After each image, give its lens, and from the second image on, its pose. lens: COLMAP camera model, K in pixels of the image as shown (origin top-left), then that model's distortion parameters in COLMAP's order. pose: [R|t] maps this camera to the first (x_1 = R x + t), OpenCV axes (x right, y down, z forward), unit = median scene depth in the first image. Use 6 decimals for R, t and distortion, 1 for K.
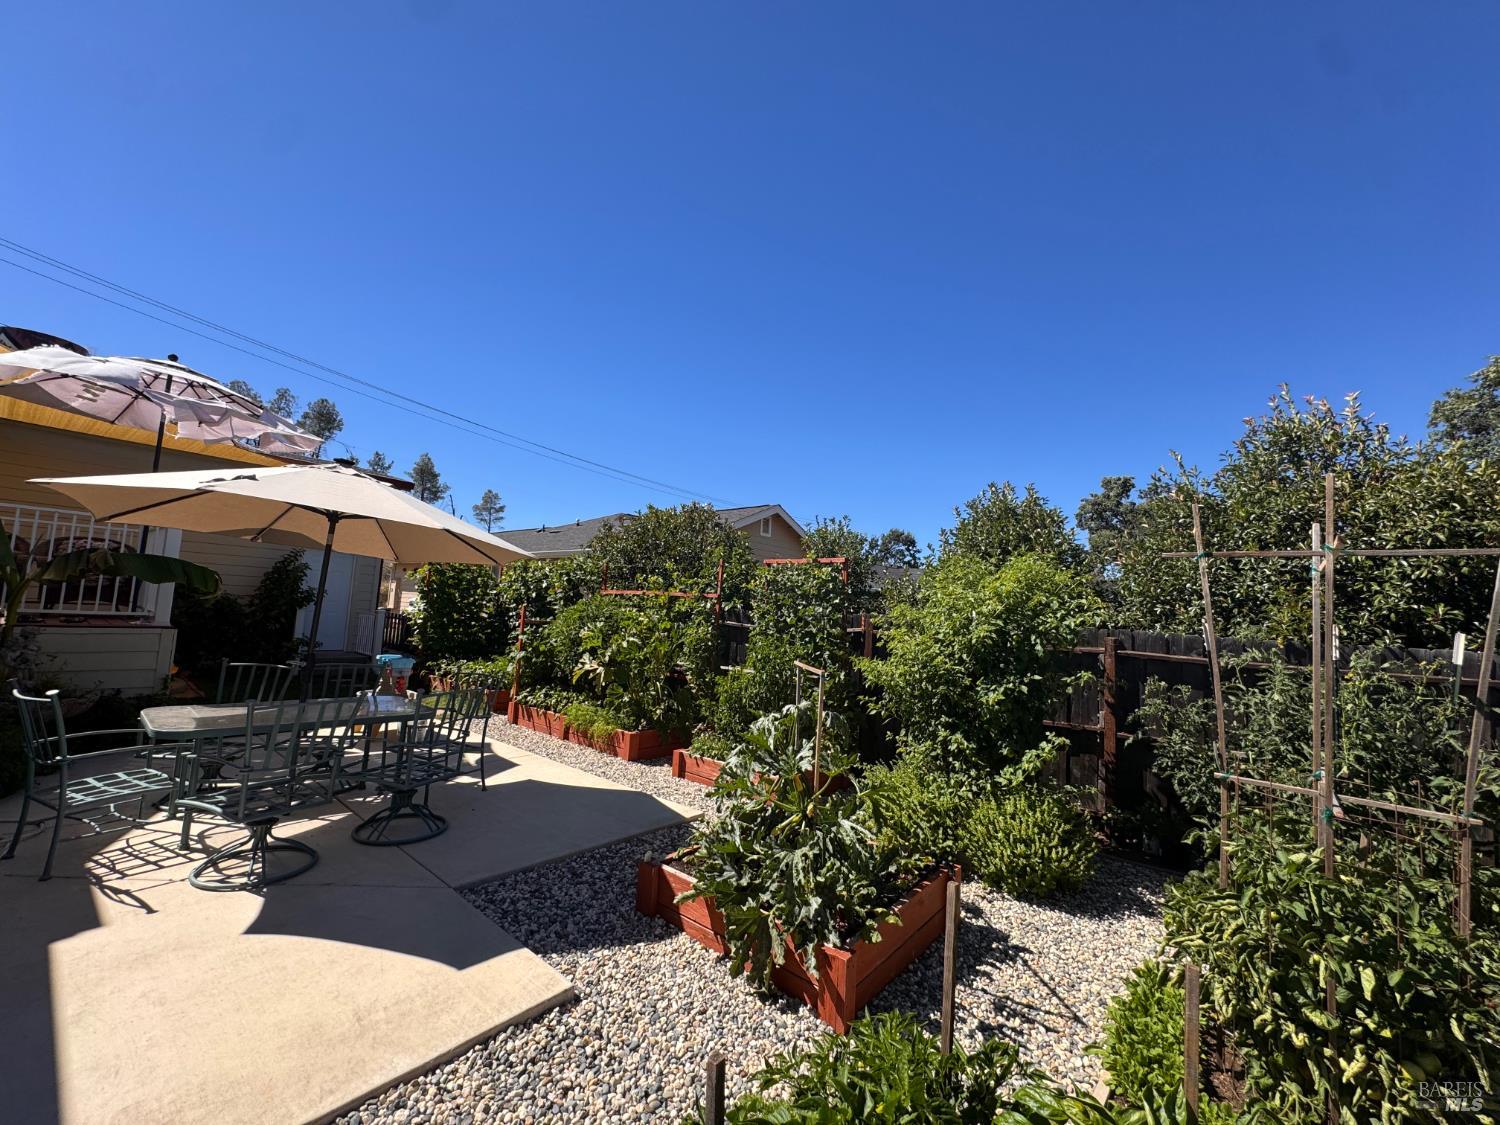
lens RADIAL K [[589.5, 0, 750.0], [0, 589.5, 562.5], [0, 0, 1]] dist [-0.006887, 0.001073]
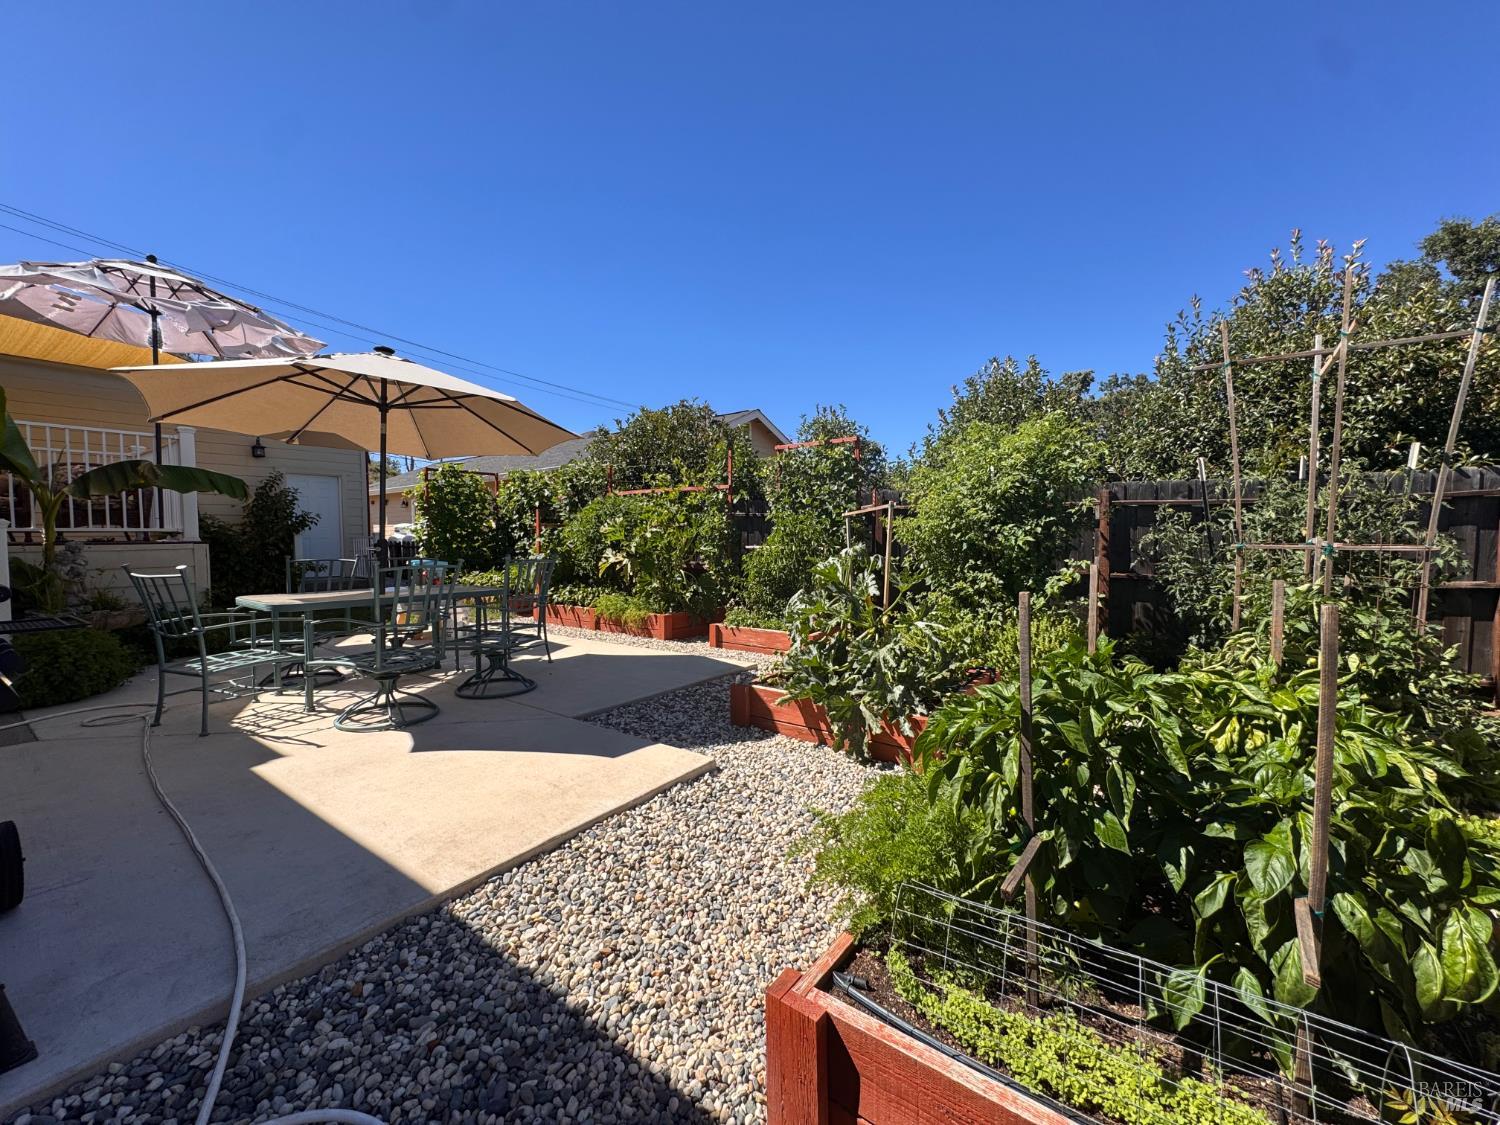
lens RADIAL K [[589.5, 0, 750.0], [0, 589.5, 562.5], [0, 0, 1]] dist [-0.006887, 0.001073]
pose [[0.996290, -0.067124, 0.053863, -0.101320], [0.059266, 0.988912, 0.136162, 0.060798], [-0.062406, -0.132464, 0.989221, -0.056489]]
